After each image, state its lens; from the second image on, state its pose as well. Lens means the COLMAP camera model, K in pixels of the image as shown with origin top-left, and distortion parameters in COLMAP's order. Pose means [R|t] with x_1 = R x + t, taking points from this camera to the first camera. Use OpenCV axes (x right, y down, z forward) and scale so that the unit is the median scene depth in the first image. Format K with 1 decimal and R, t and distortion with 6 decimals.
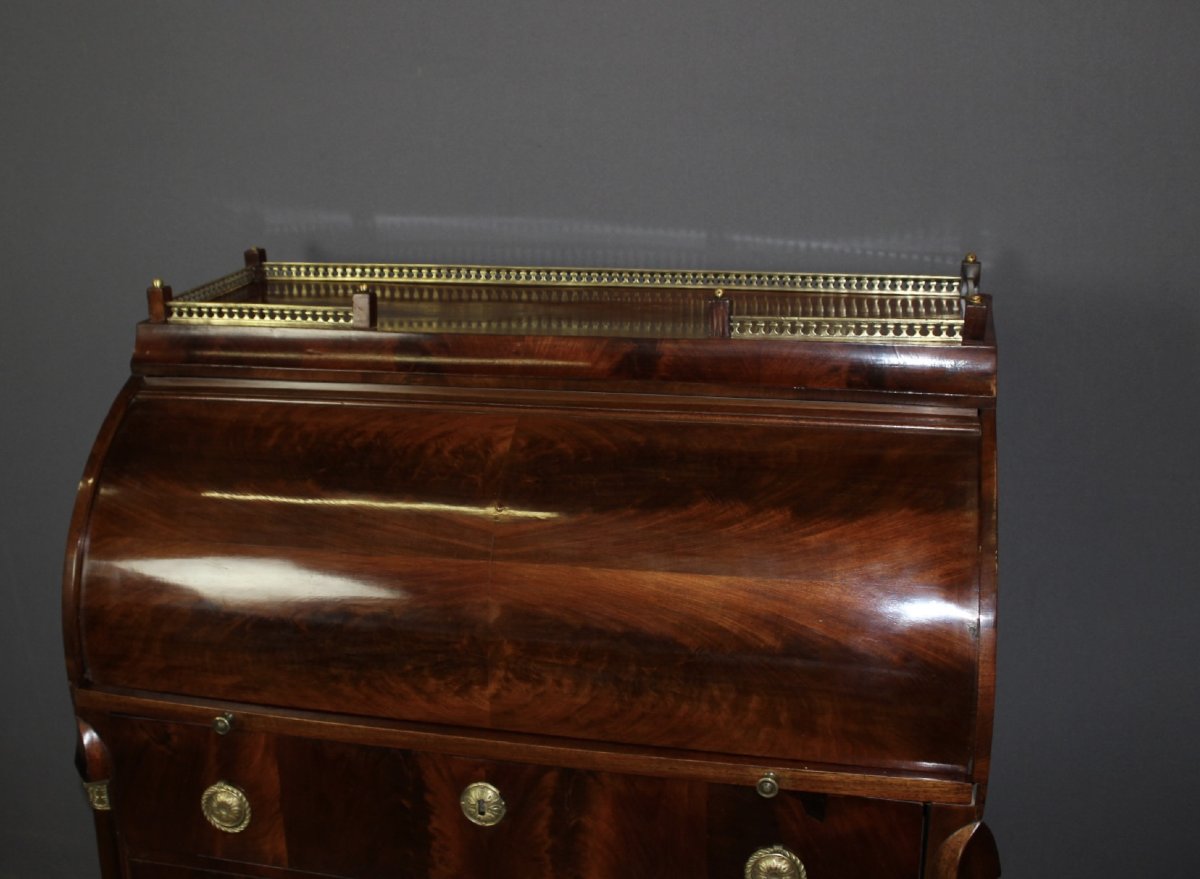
lens RADIAL K [[1325.3, 0, 543.8], [0, 1325.3, 462.6], [0, 0, 1]] dist [-0.124730, 0.000000]
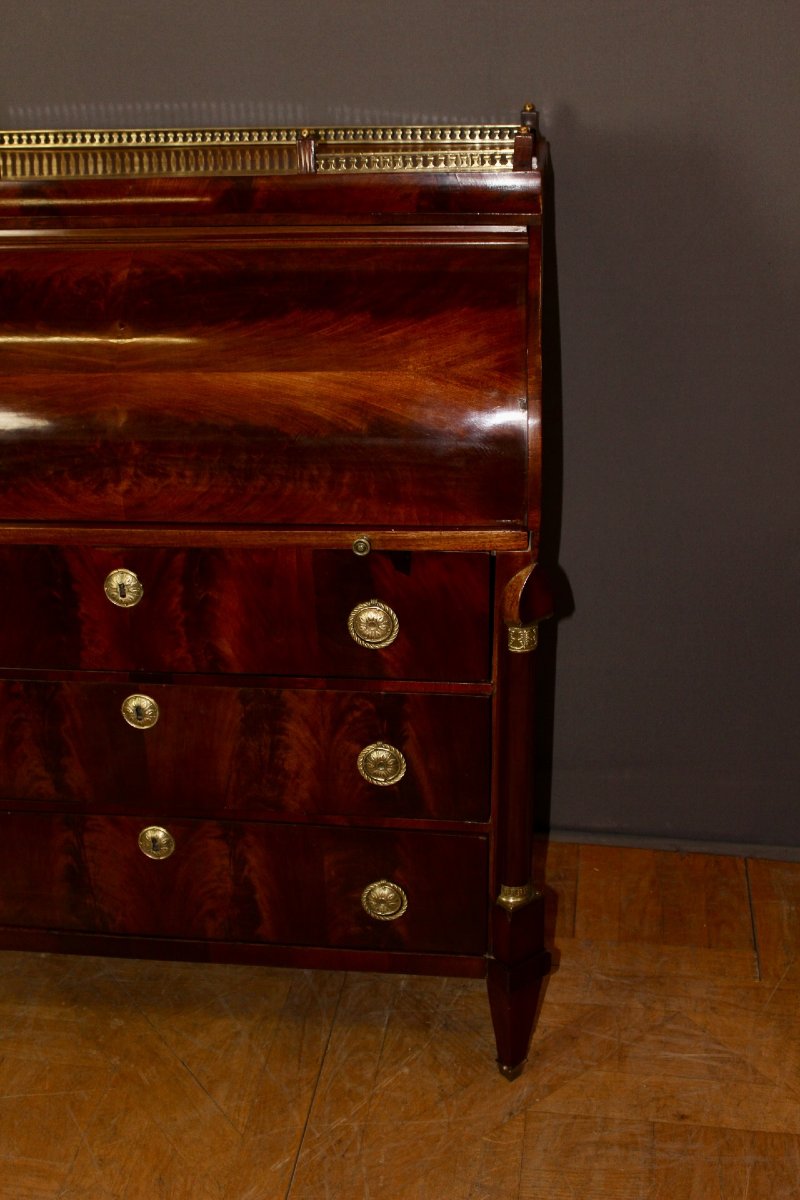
lens RADIAL K [[1287.2, 0, 392.4], [0, 1287.2, 602.9], [0, 0, 1]] dist [-0.080308, 0.000000]
pose [[0.986669, -0.062646, 0.150197, 0.017112], [0.039593, 0.987613, 0.151831, 0.110313], [-0.157848, -0.143860, 0.976928, -0.148732]]
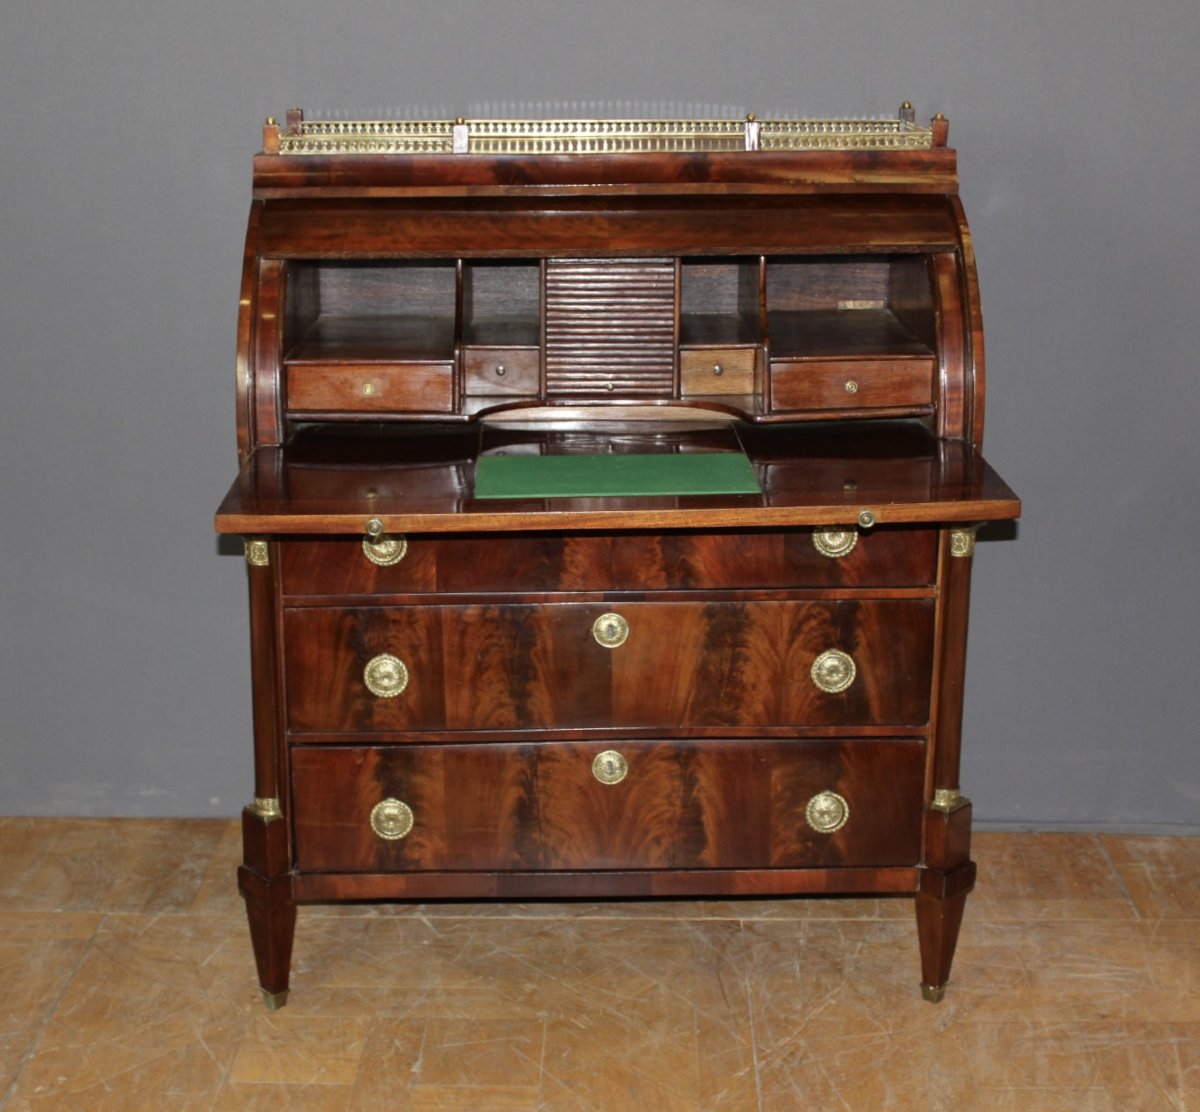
lens RADIAL K [[1709.8, 0, 557.8], [0, 1709.8, 597.2], [0, 0, 1]] dist [-0.115110, 0.000000]
pose [[0.966131, -0.064296, 0.249915, -0.516495], [0.058816, 0.997838, 0.029341, 0.294729], [-0.251261, -0.013649, 0.967823, -0.603123]]
